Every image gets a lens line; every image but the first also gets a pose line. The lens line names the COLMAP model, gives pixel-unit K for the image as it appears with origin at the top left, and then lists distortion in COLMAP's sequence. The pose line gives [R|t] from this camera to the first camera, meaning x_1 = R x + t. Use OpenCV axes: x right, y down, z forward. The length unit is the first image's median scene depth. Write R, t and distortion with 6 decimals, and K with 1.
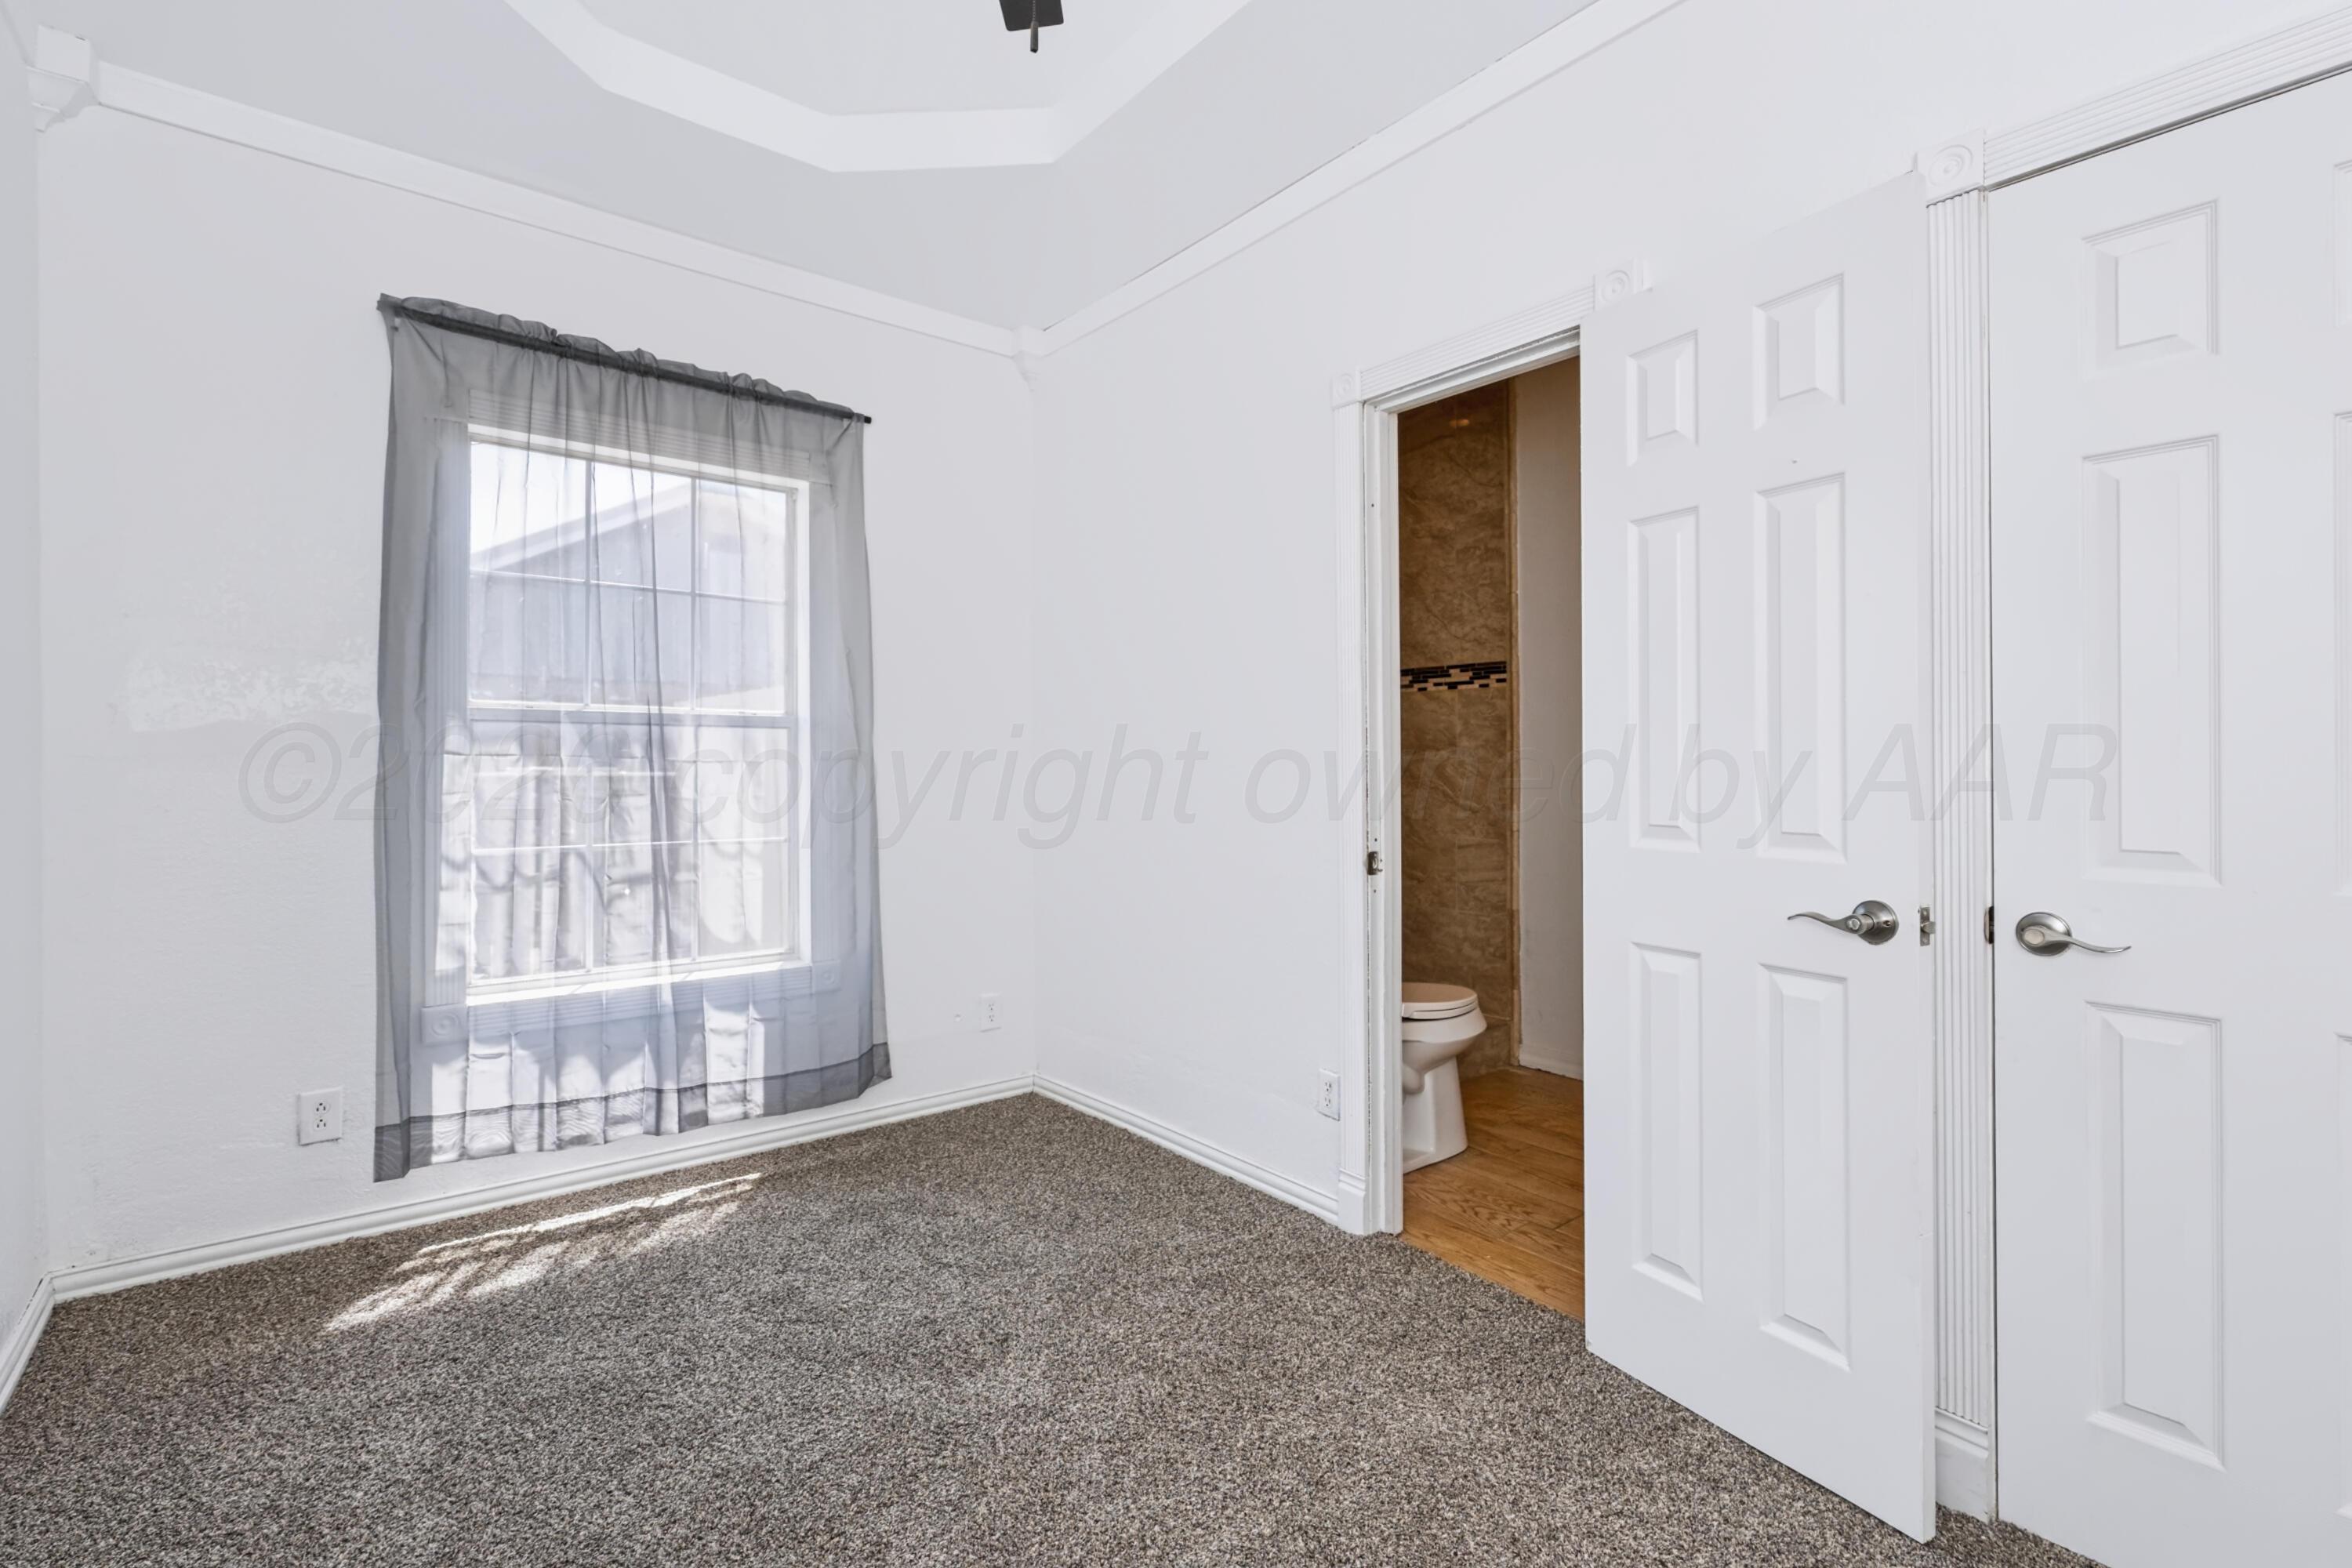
lens RADIAL K [[1073.6, 0, 1168.5], [0, 1073.6, 746.5], [0, 0, 1]] dist [-0.004882, 0.000183]
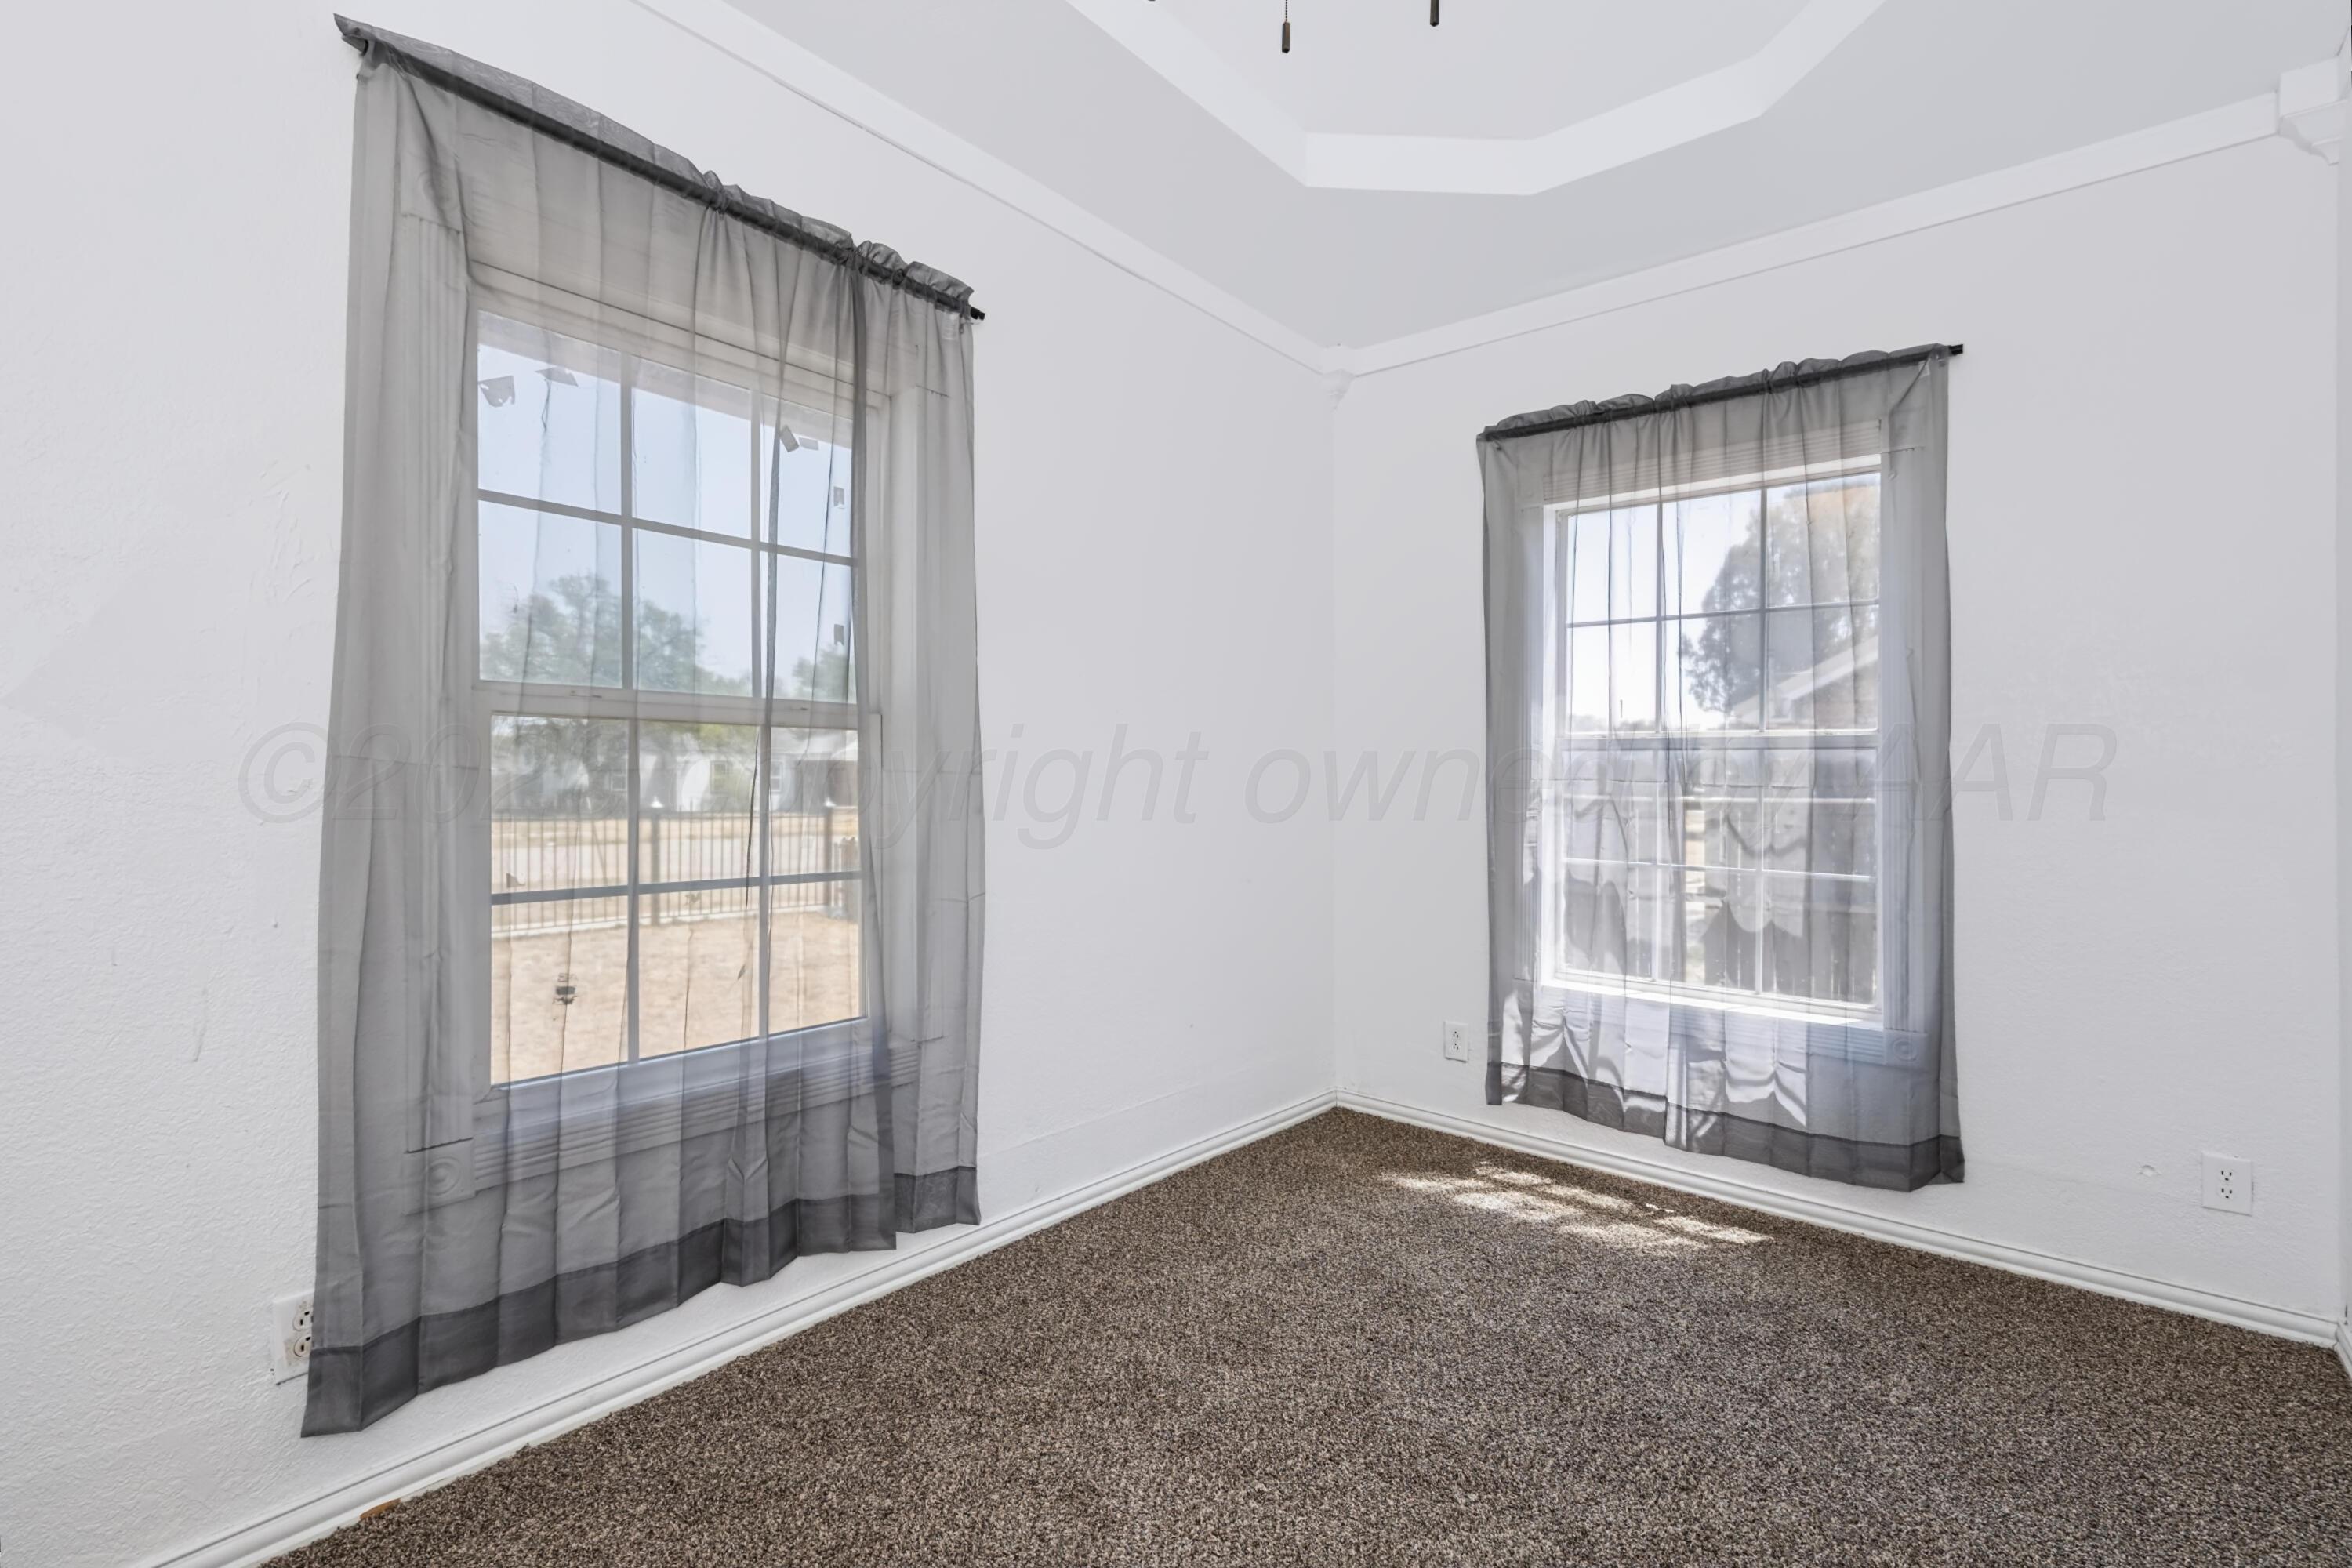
lens RADIAL K [[1073.6, 0, 1188.0], [0, 1073.6, 774.8], [0, 0, 1]] dist [-0.004882, 0.000183]
pose [[0.185617, -0.003027, -0.982617, 0.438816], [0.003653, 0.999990, -0.002391, 0.004460], [0.982615, -0.003145, 0.185626, 0.355605]]
